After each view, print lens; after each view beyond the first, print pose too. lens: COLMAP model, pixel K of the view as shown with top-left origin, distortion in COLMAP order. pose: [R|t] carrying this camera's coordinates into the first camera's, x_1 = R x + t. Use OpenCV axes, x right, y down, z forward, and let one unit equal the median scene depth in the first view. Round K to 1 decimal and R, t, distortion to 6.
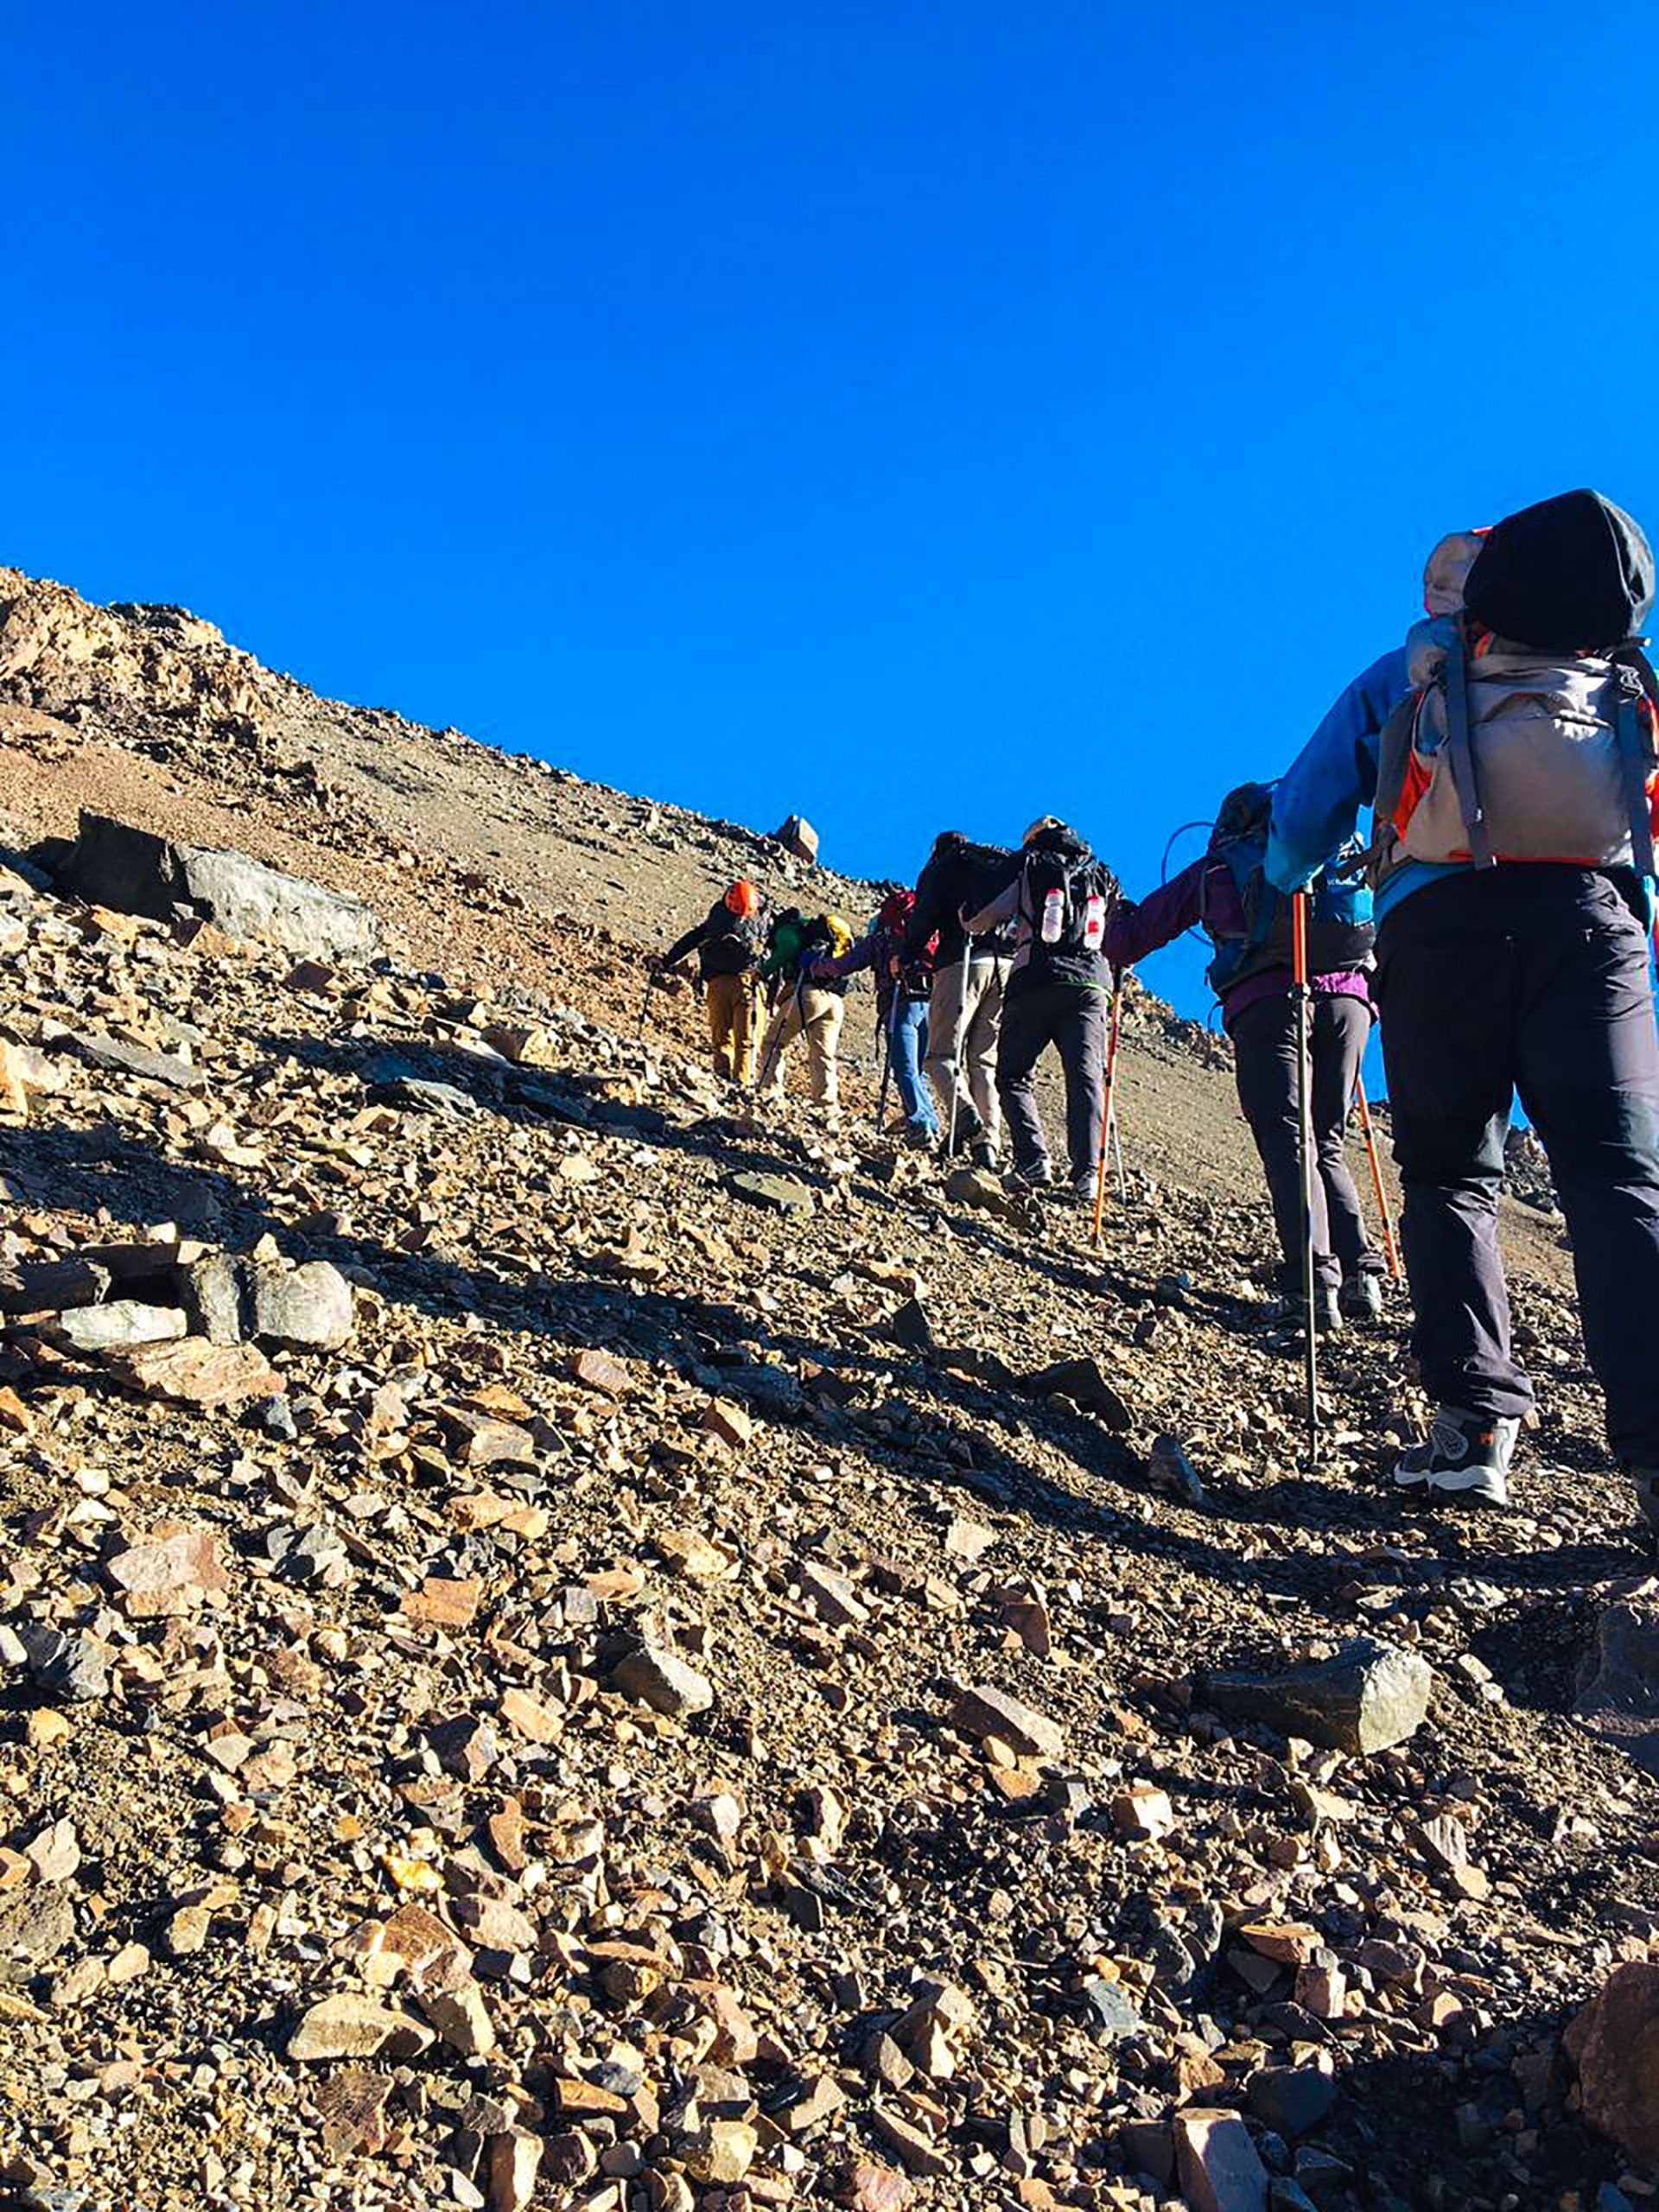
lens RADIAL K [[1849.0, 0, 829.5], [0, 1849.0, 1106.0], [0, 0, 1]] dist [0.131410, -0.260049]
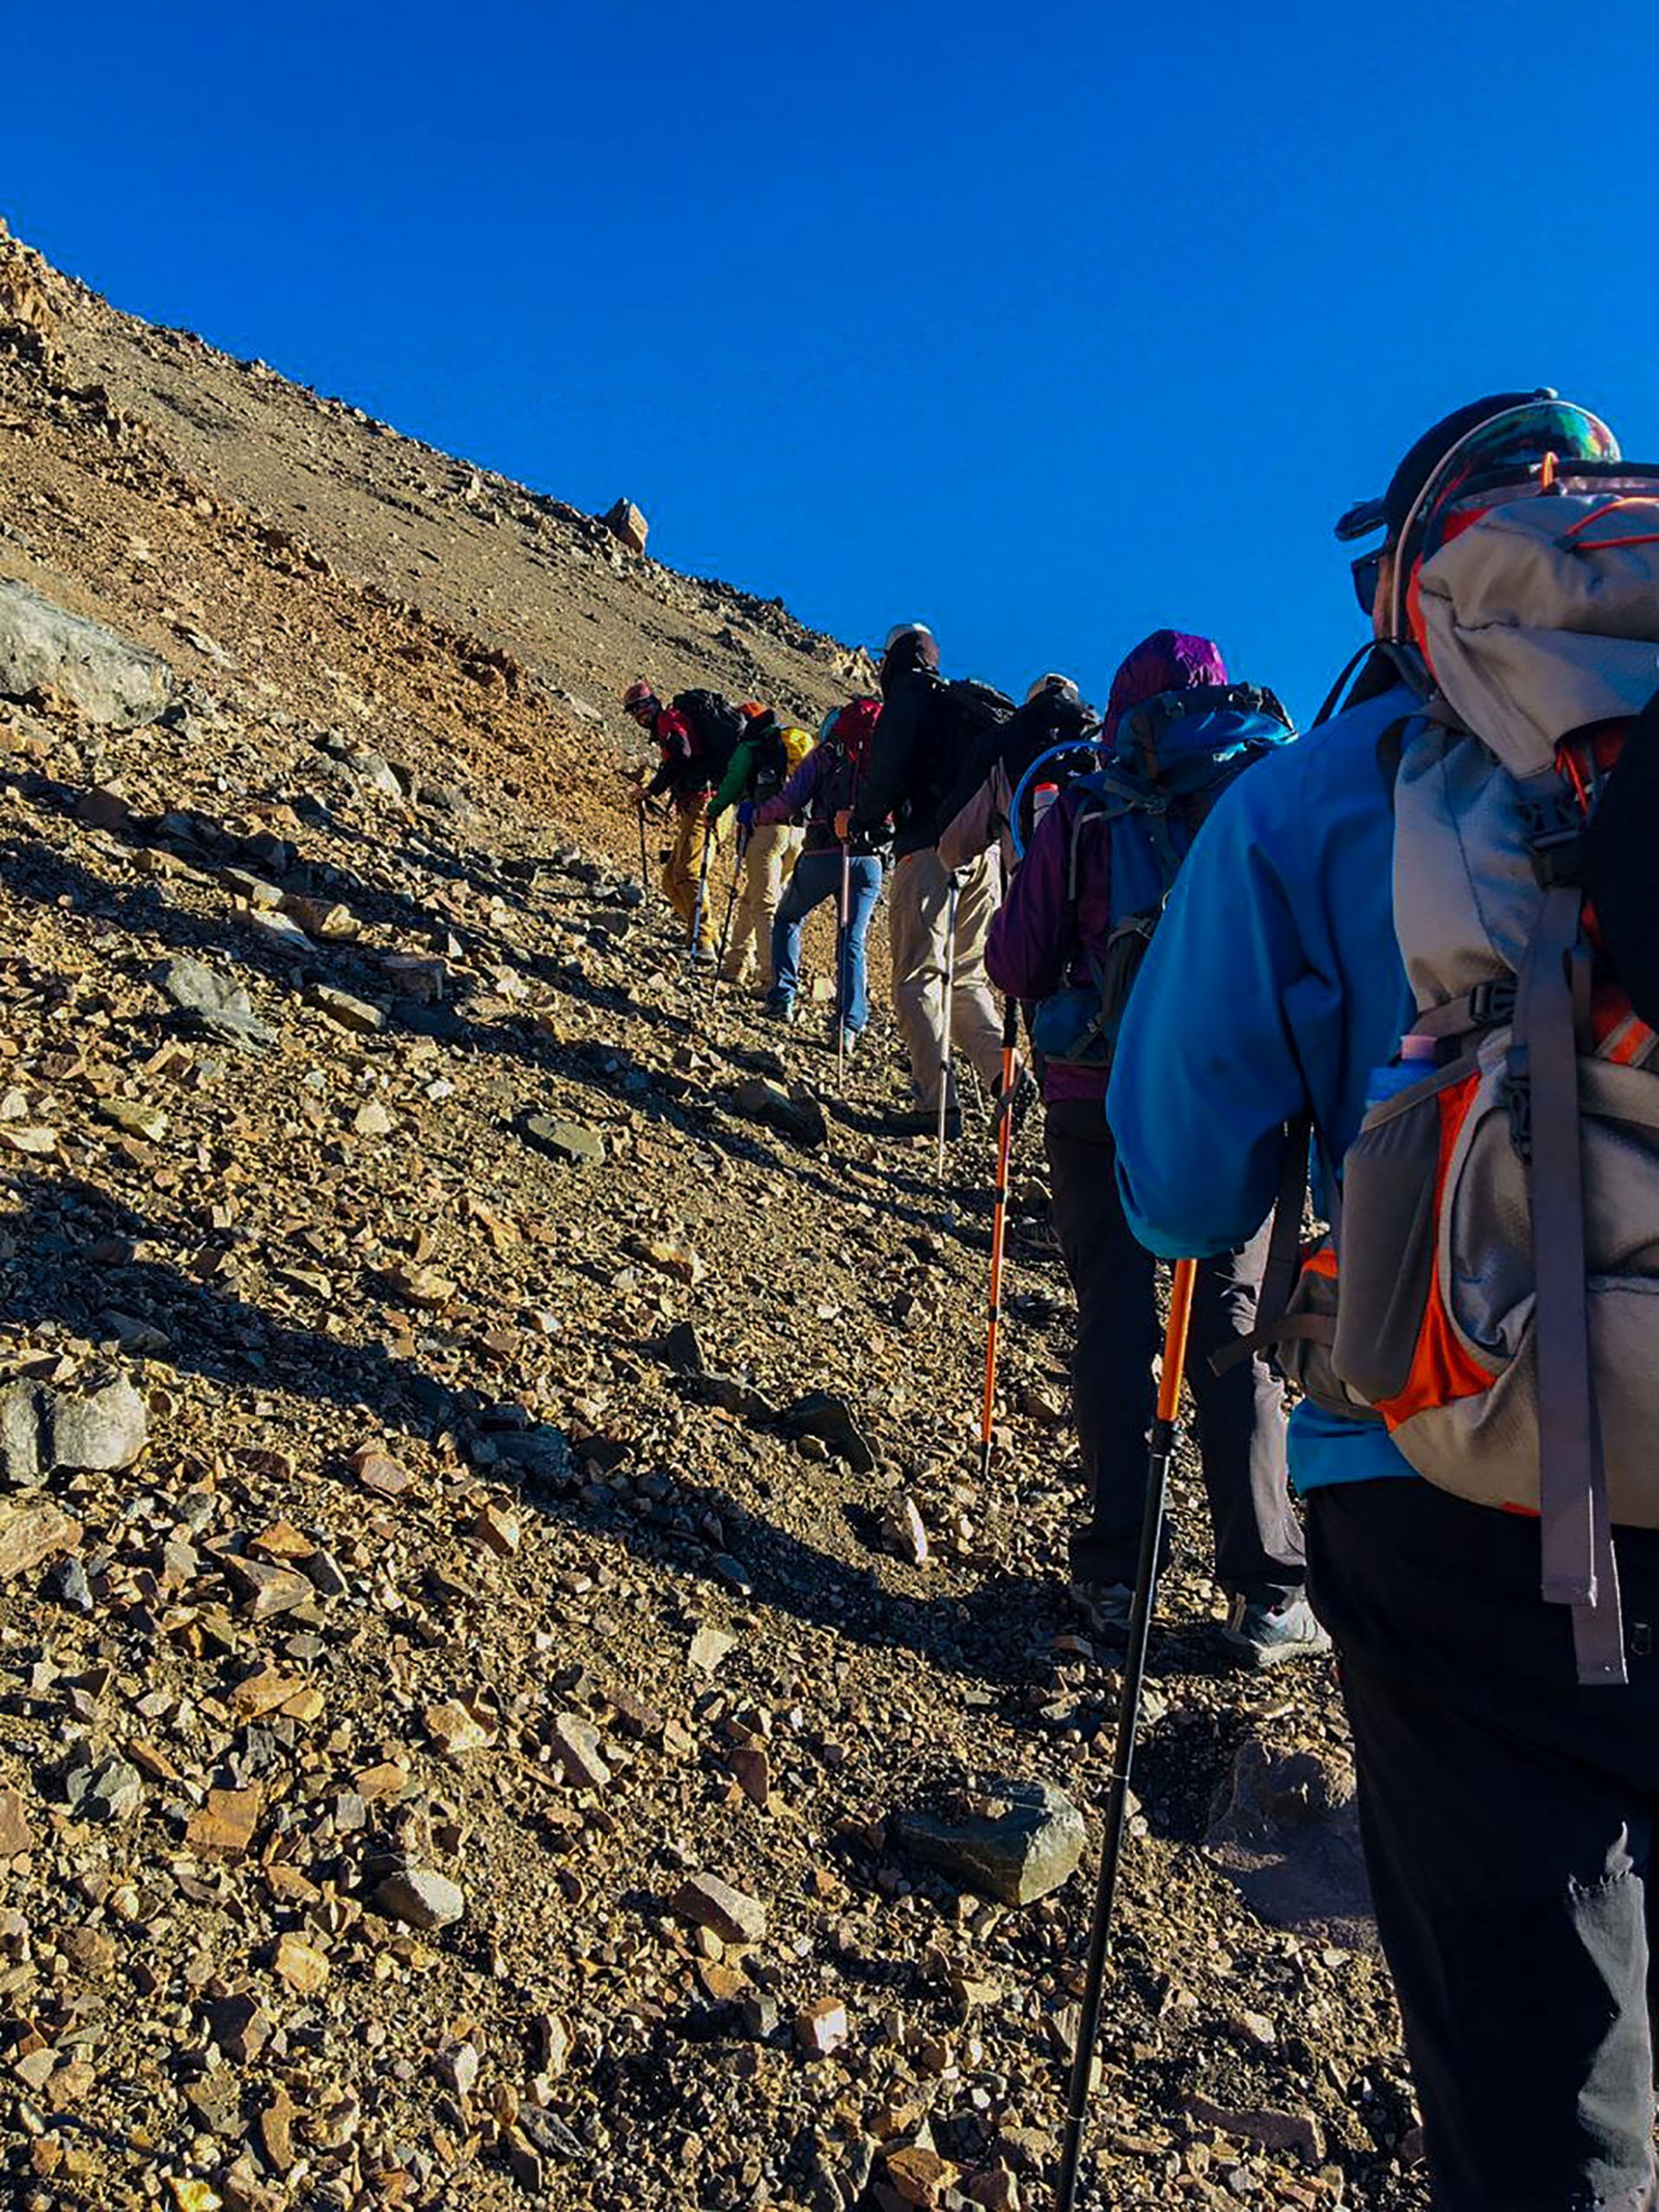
lens RADIAL K [[1851.4, 0, 829.5], [0, 1851.4, 1106.0], [0, 0, 1]] dist [0.069138, -0.093987]
pose [[0.991124, 0.071223, 0.112256, -0.003292], [-0.087419, 0.985313, 0.146687, -0.321606], [-0.100160, -0.155198, 0.982793, -0.069741]]
